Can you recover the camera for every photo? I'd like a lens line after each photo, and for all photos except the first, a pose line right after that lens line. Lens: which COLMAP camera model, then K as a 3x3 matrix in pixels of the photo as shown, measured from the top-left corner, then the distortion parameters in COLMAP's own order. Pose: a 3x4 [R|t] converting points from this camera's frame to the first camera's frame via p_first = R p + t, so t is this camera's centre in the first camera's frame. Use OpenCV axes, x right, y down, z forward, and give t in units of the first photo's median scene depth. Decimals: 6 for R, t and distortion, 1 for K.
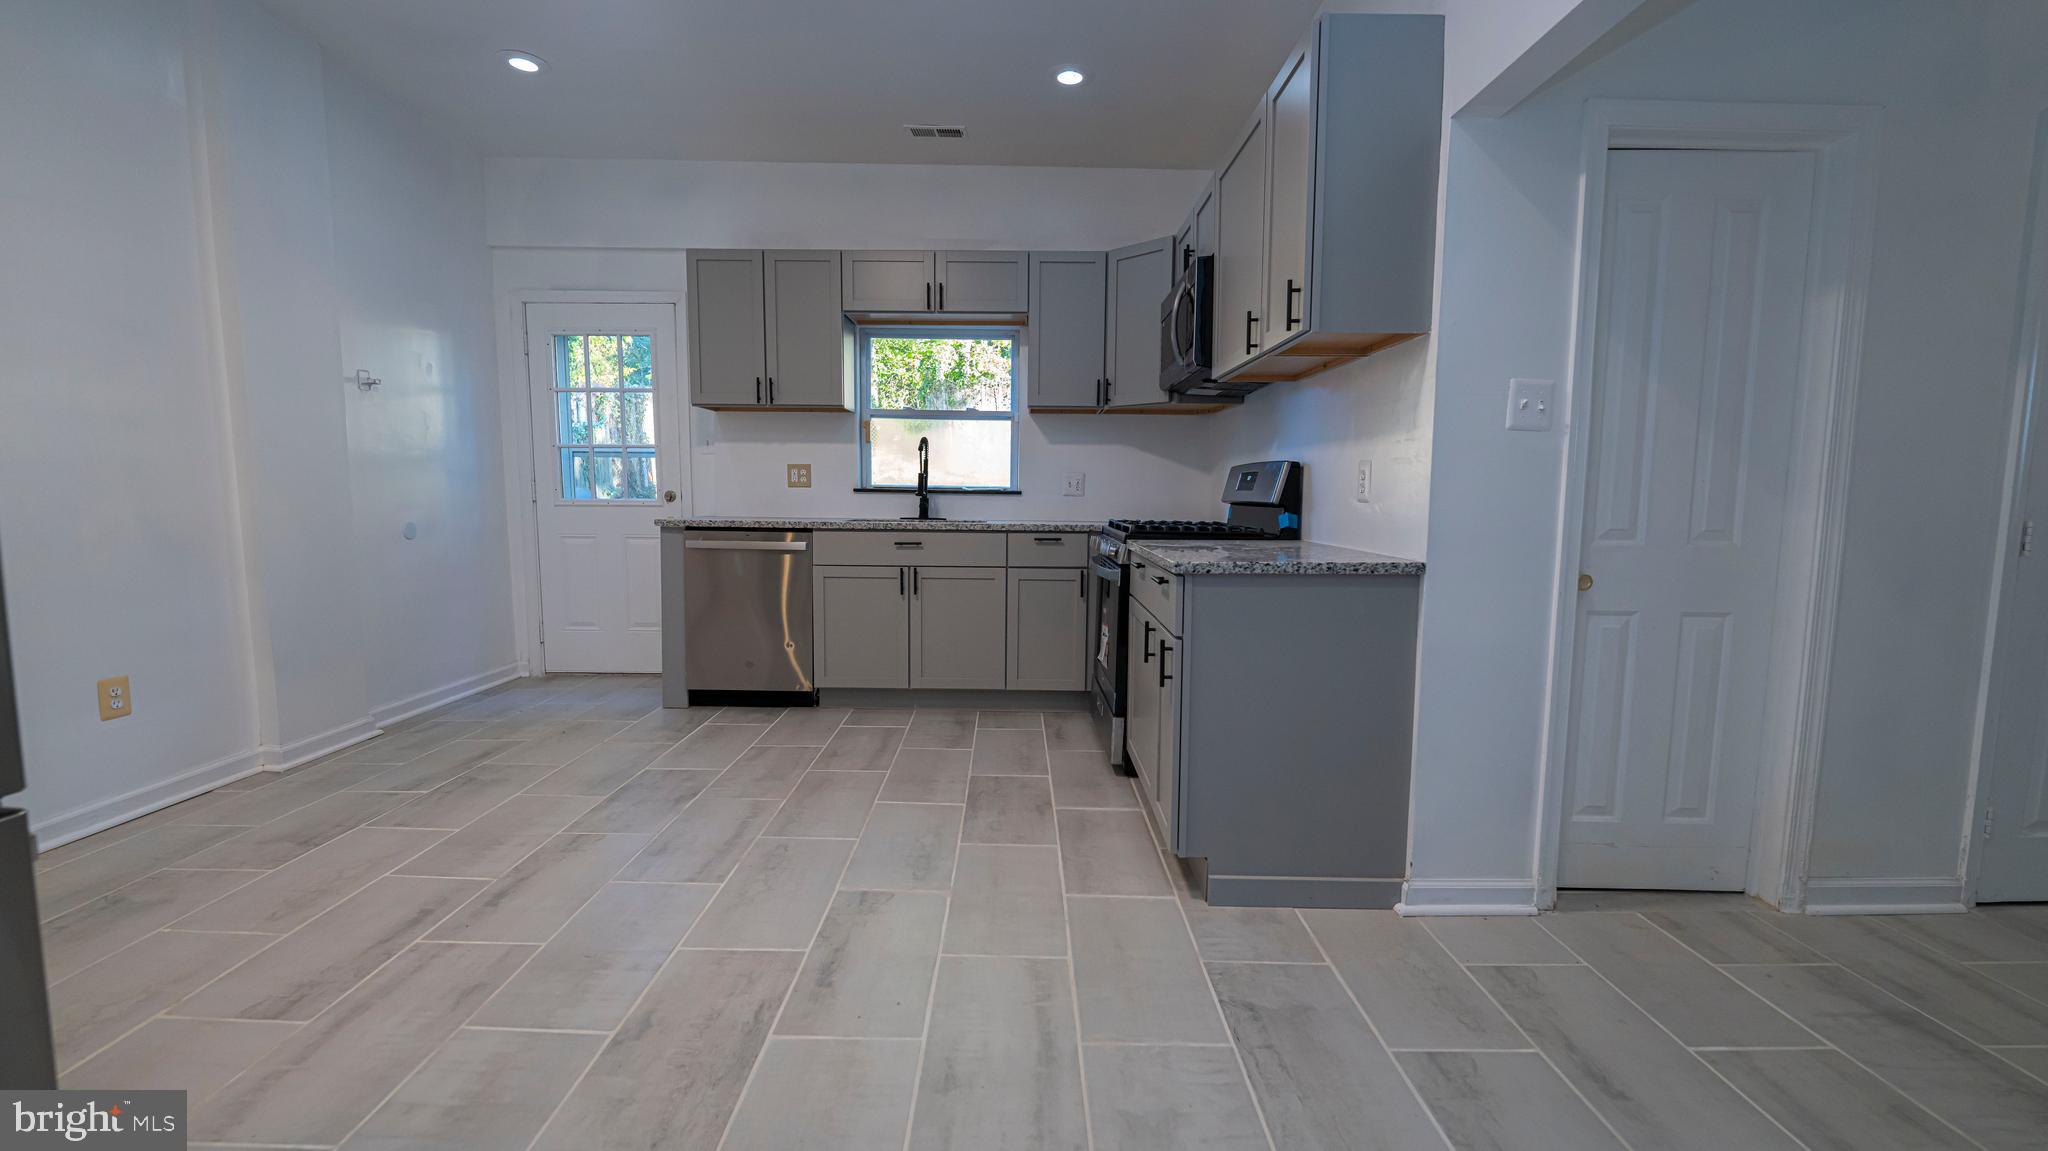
lens RADIAL K [[829.7, 0, 1028.4], [0, 829.7, 572.0], [0, 0, 1]] dist [-0.003876, -0.005488]
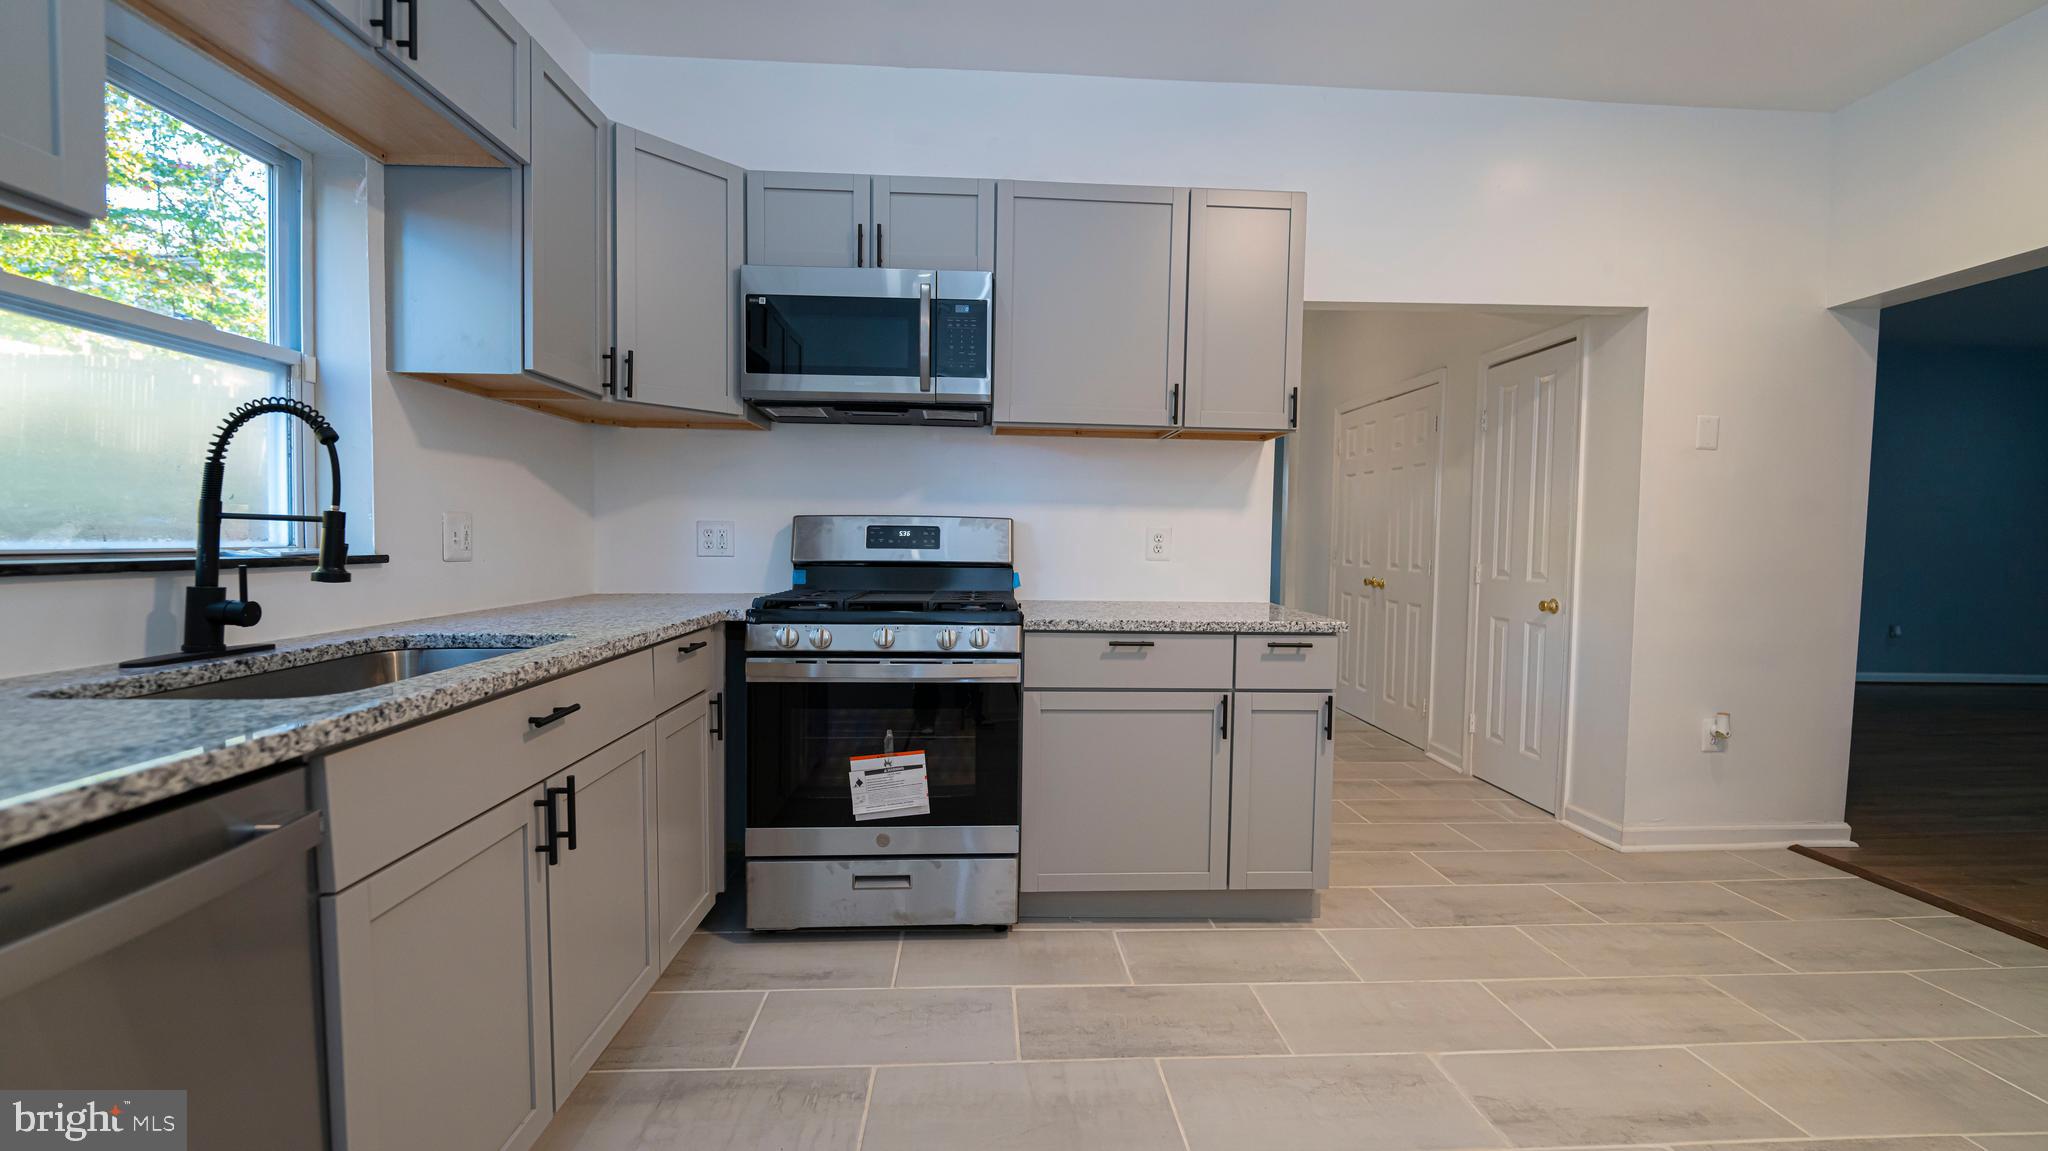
lens RADIAL K [[829.7, 0, 1028.4], [0, 829.7, 572.0], [0, 0, 1]] dist [-0.003876, -0.005488]
pose [[-0.044932, -0.052902, 0.997588, -0.916847], [0.084581, 0.994810, 0.056564, -0.178926], [-0.995403, 0.086919, -0.040225, 1.460195]]
